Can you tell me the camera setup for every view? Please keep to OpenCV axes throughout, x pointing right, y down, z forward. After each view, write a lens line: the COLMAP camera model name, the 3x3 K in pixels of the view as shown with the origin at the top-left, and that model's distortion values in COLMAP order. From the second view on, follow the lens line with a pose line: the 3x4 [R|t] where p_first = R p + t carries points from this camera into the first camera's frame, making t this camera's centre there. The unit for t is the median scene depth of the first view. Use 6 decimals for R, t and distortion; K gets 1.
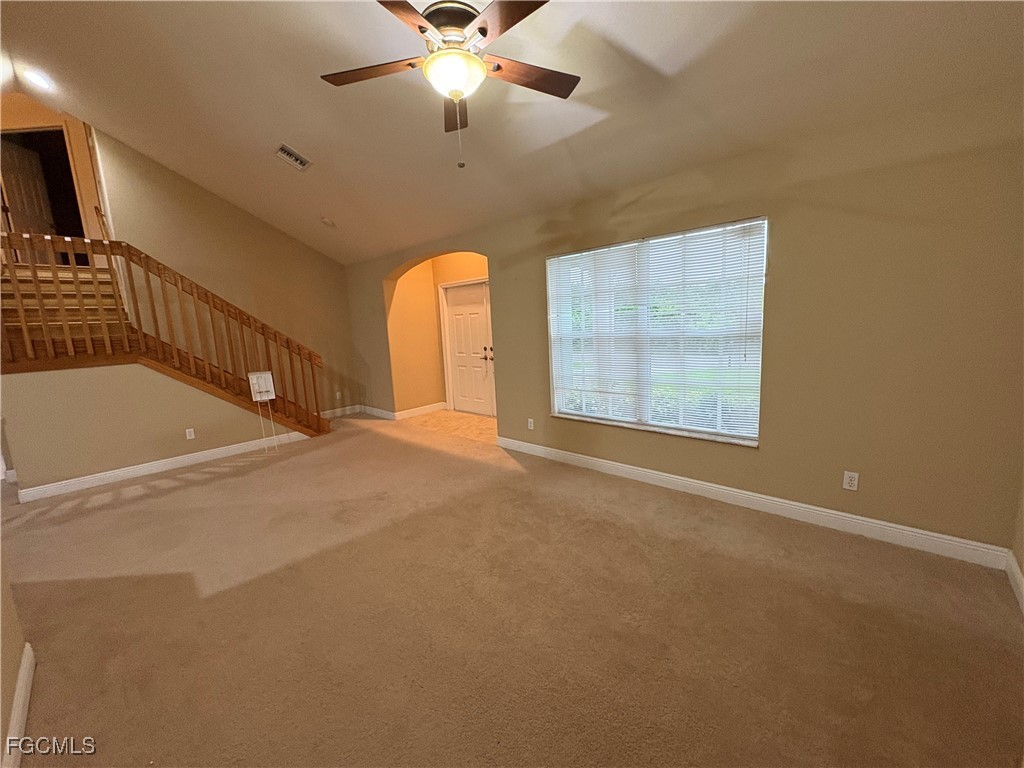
lens RADIAL K [[408.0, 0, 510.6], [0, 408.0, 383.9], [0, 0, 1]] dist [-0.000787, 0.000877]
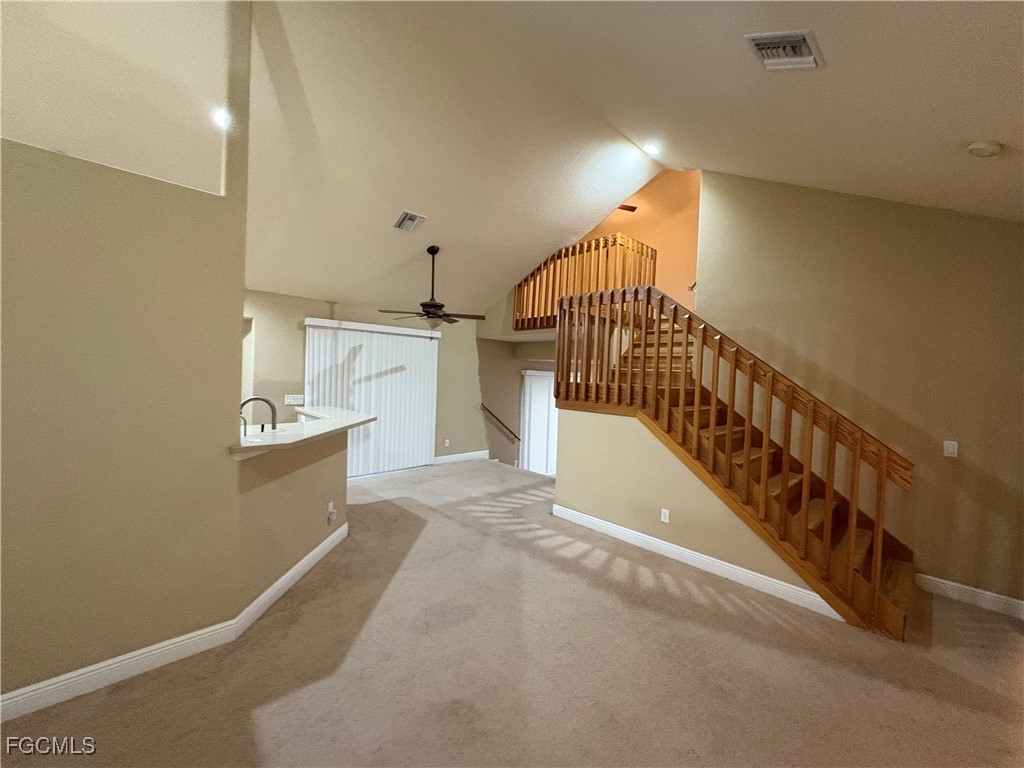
lens RADIAL K [[408.0, 0, 512.2], [0, 408.0, 380.7], [0, 0, 1]] dist [-0.000787, 0.000877]
pose [[-0.054012, 0.064027, -0.996485, -0.011434], [-0.185927, 0.979845, 0.073035, -0.151268], [0.981078, 0.189218, -0.041019, 0.798948]]
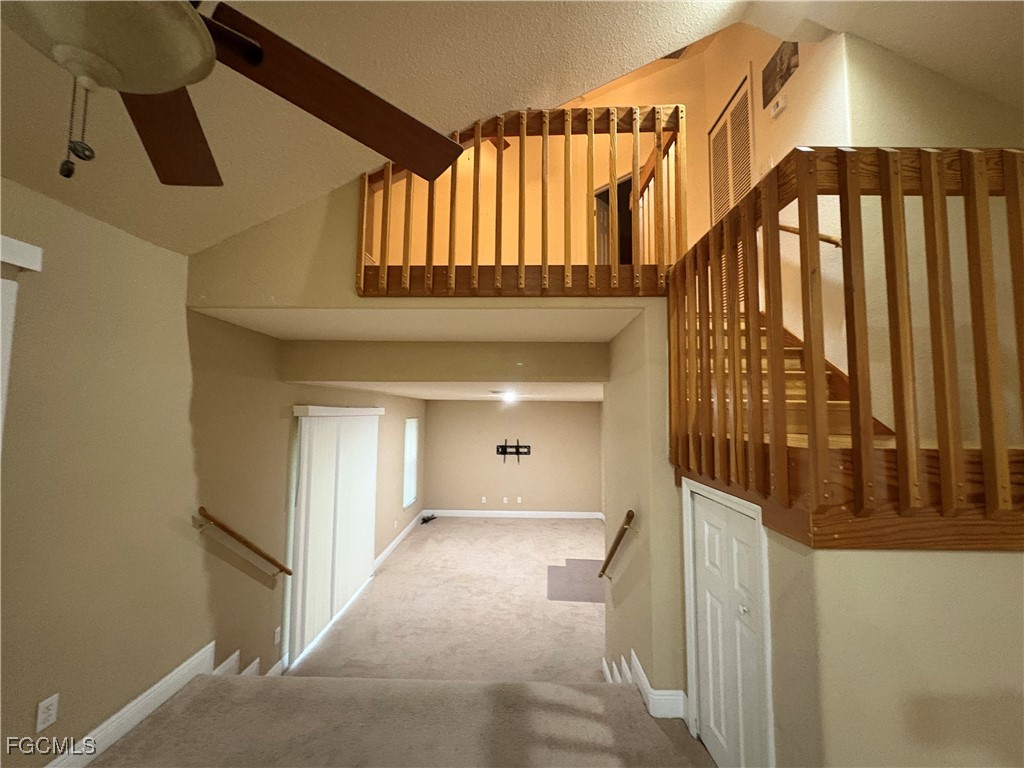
lens RADIAL K [[408.0, 0, 513.1], [0, 408.0, 382.1], [0, 0, 1]] dist [-0.000787, 0.000877]
pose [[0.673699, -0.001195, -0.739005, -1.055835], [-0.155561, 0.977363, -0.143395, -0.061711], [0.722447, 0.211566, 0.658263, 0.508516]]
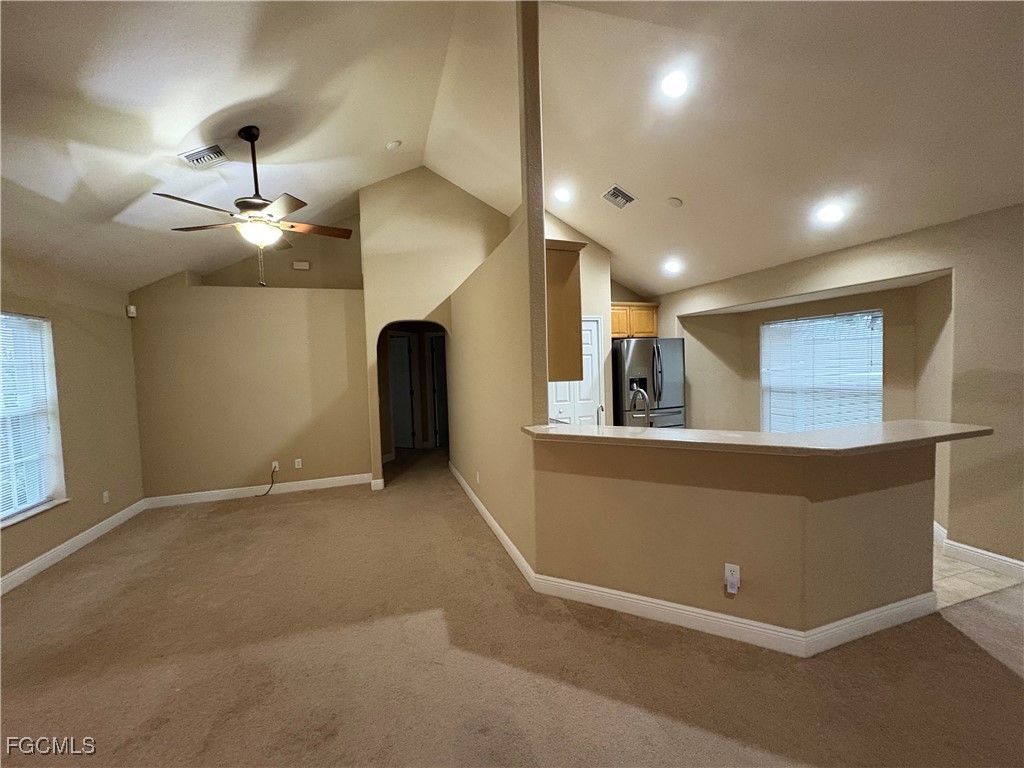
lens RADIAL K [[408.0, 0, 514.0], [0, 408.0, 381.3], [0, 0, 1]] dist [-0.000787, 0.000877]
pose [[-0.876579, 0.051069, 0.478541, -0.835282], [0.142910, 0.977123, 0.157503, -0.130230], [-0.459550, 0.206452, -0.863824, 0.984540]]
